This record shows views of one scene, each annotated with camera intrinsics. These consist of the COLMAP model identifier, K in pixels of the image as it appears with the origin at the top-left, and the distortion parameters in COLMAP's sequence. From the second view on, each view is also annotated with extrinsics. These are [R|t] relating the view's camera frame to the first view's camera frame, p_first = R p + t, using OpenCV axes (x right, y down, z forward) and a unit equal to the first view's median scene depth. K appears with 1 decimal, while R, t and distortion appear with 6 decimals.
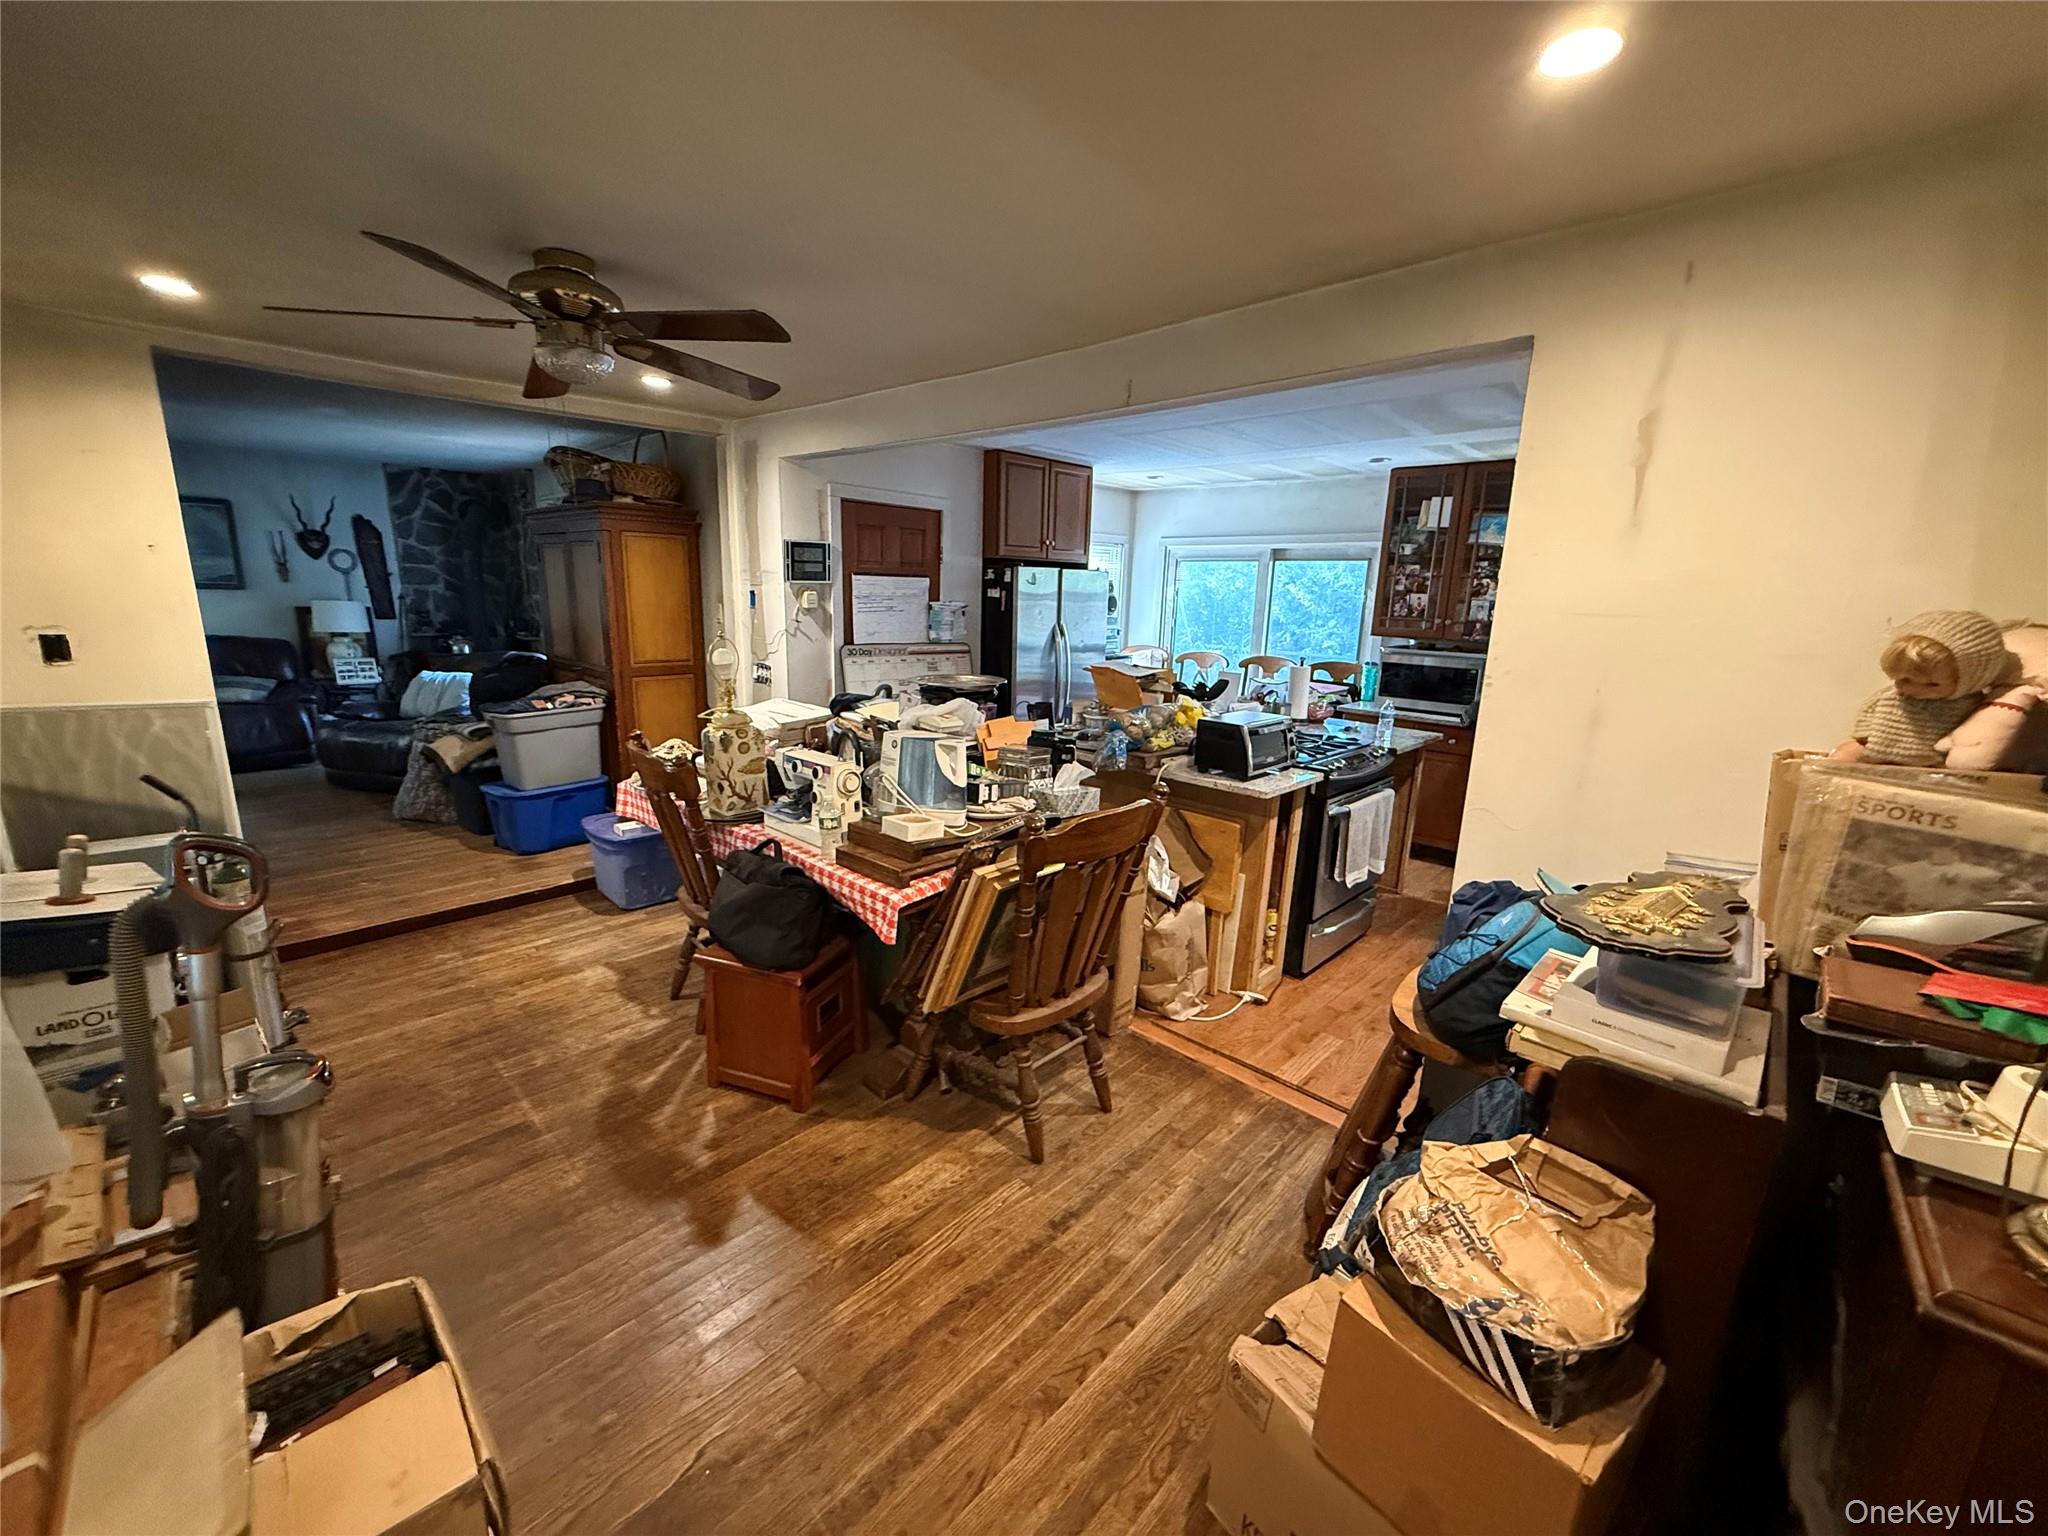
lens RADIAL K [[813.6, 0, 1010.2], [0, 813.6, 769.3], [0, 0, 1]] dist [0.001101, -0.000592]
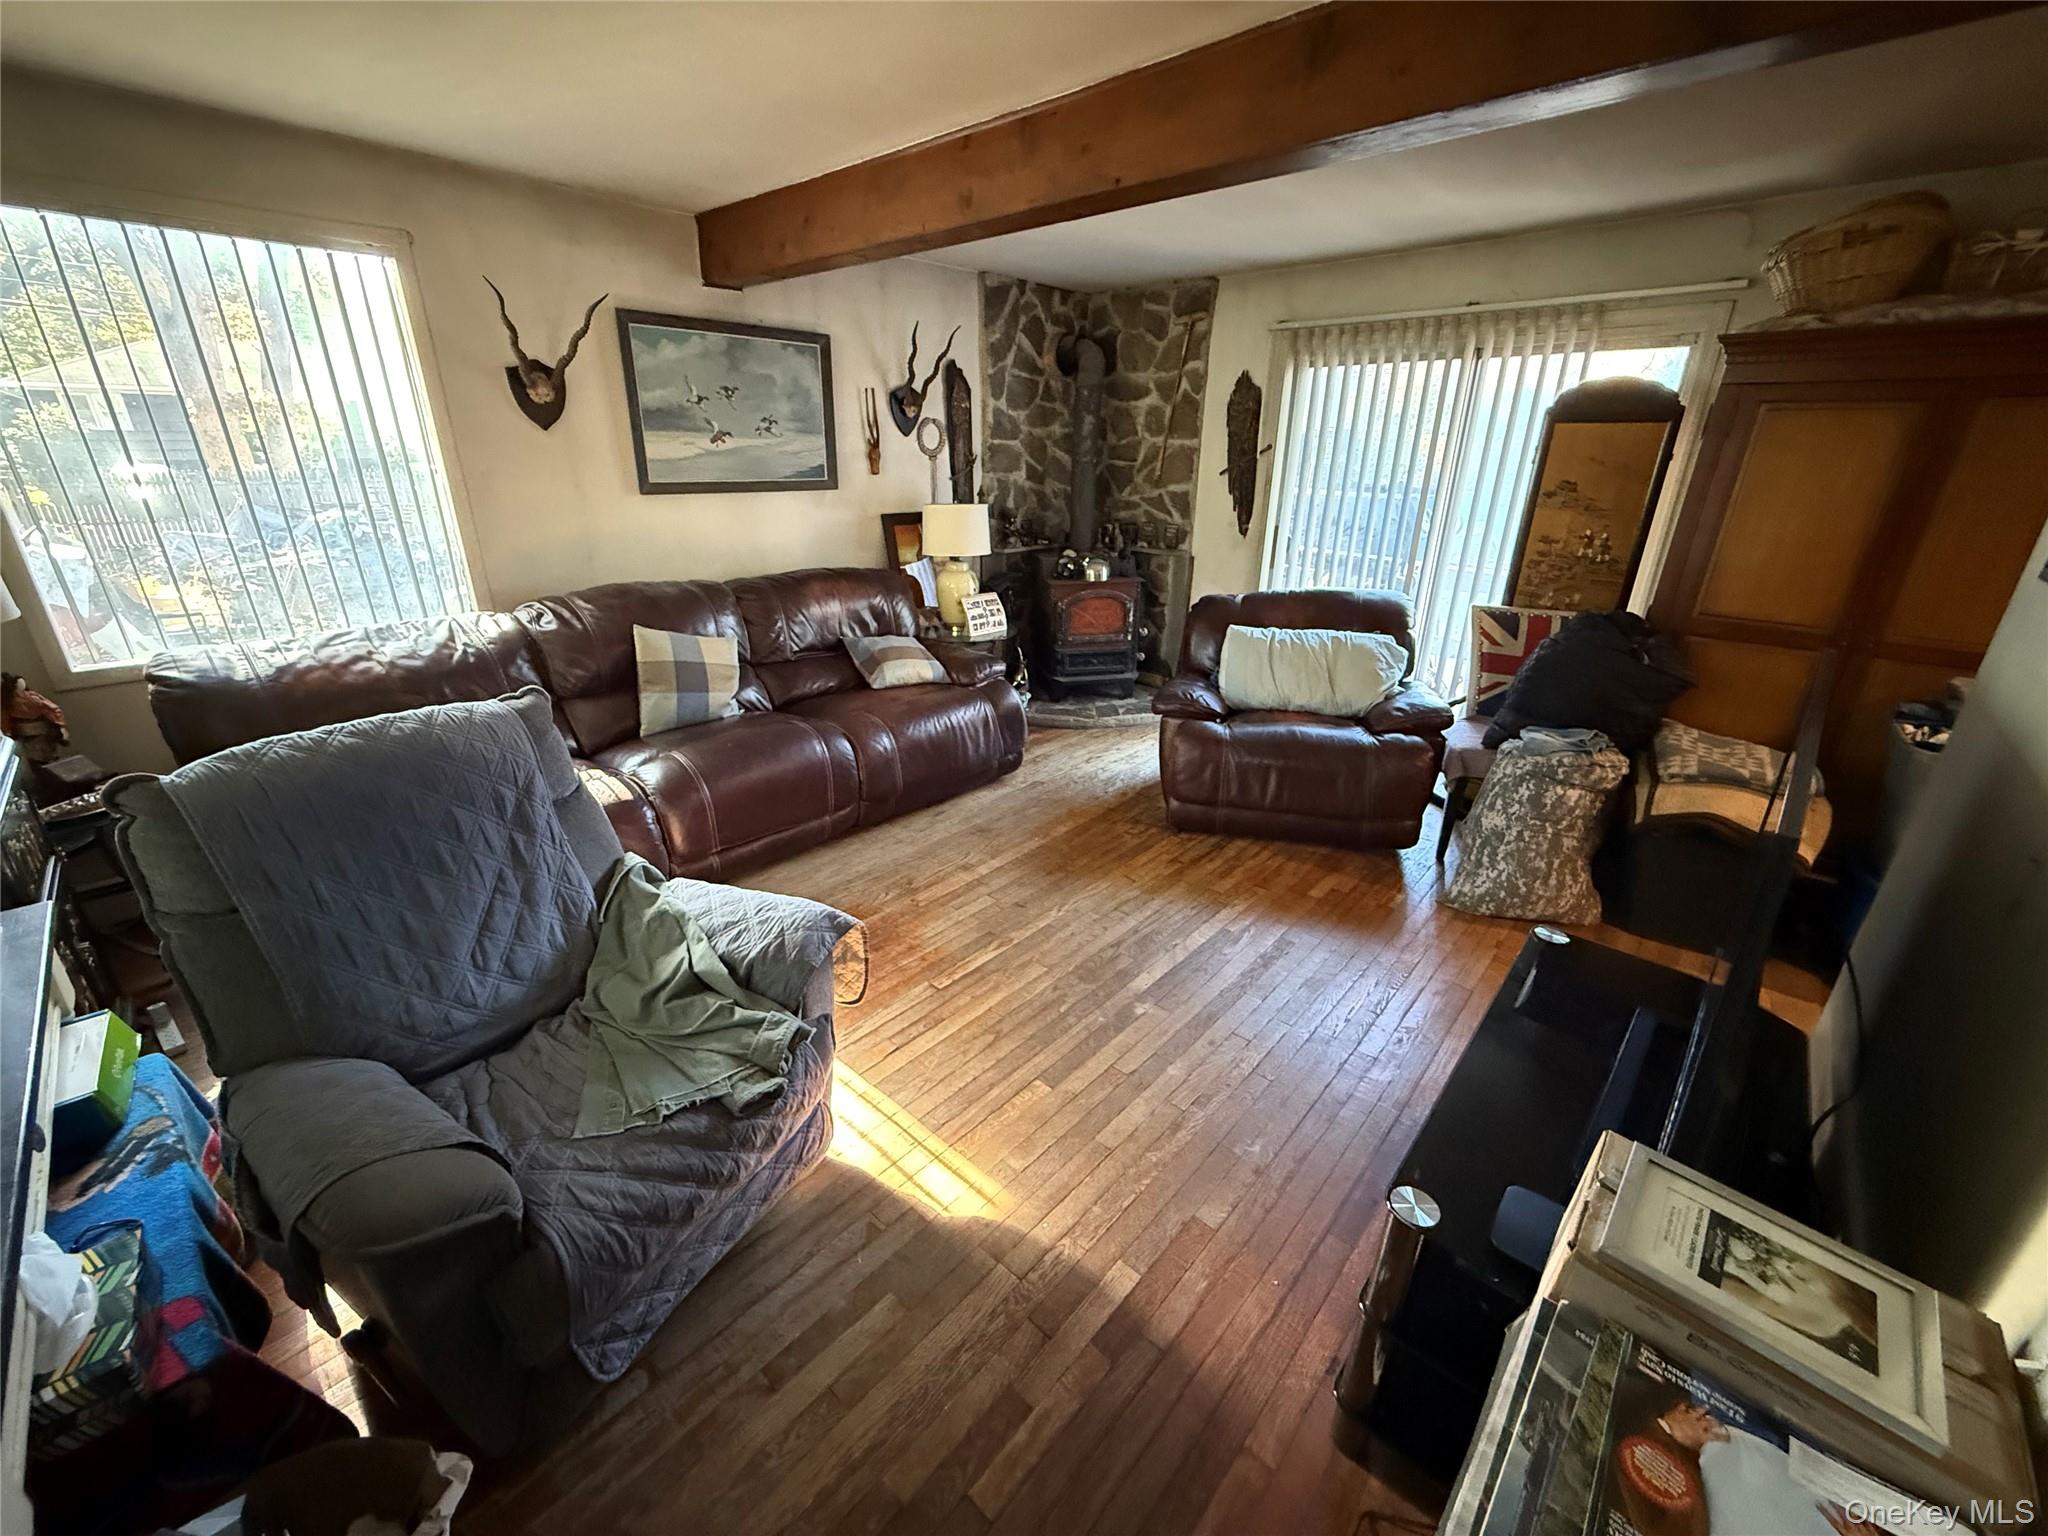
lens RADIAL K [[813.6, 0, 1009.7], [0, 813.6, 771.7], [0, 0, 1]] dist [0.001101, -0.000592]
pose [[0.999782, -0.018152, 0.010365, -0.756993], [0.016162, 0.985765, 0.167352, -0.101201], [-0.013255, -0.167148, 0.985843, 0.319347]]
